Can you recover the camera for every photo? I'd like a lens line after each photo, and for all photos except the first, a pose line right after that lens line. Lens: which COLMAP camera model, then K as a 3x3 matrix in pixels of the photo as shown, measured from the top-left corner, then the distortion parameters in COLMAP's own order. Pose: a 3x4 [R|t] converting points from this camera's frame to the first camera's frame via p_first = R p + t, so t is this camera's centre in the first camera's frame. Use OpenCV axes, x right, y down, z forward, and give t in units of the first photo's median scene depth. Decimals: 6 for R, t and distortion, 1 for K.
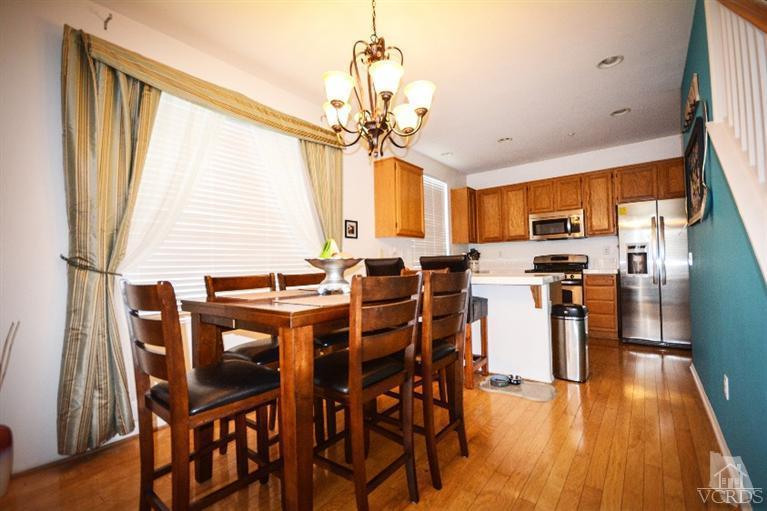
lens RADIAL K [[342.0, 0, 380.1], [0, 342.0, 253.8], [0, 0, 1]] dist [0.000033, 0.000378]
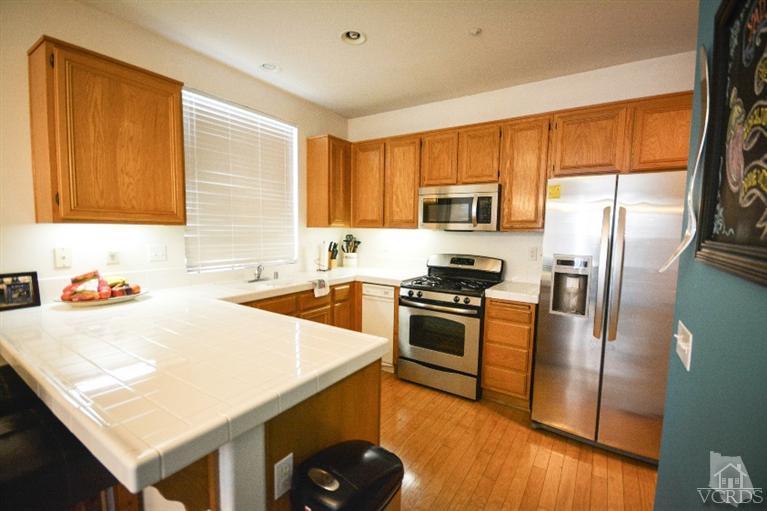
lens RADIAL K [[342.0, 0, 385.5], [0, 342.0, 255.0], [0, 0, 1]] dist [0.000033, 0.000378]
pose [[0.994233, 0.029896, 0.102986, 0.349054], [-0.041468, 0.992828, 0.112126, -0.067343], [-0.098896, -0.115750, 0.988343, 0.433684]]
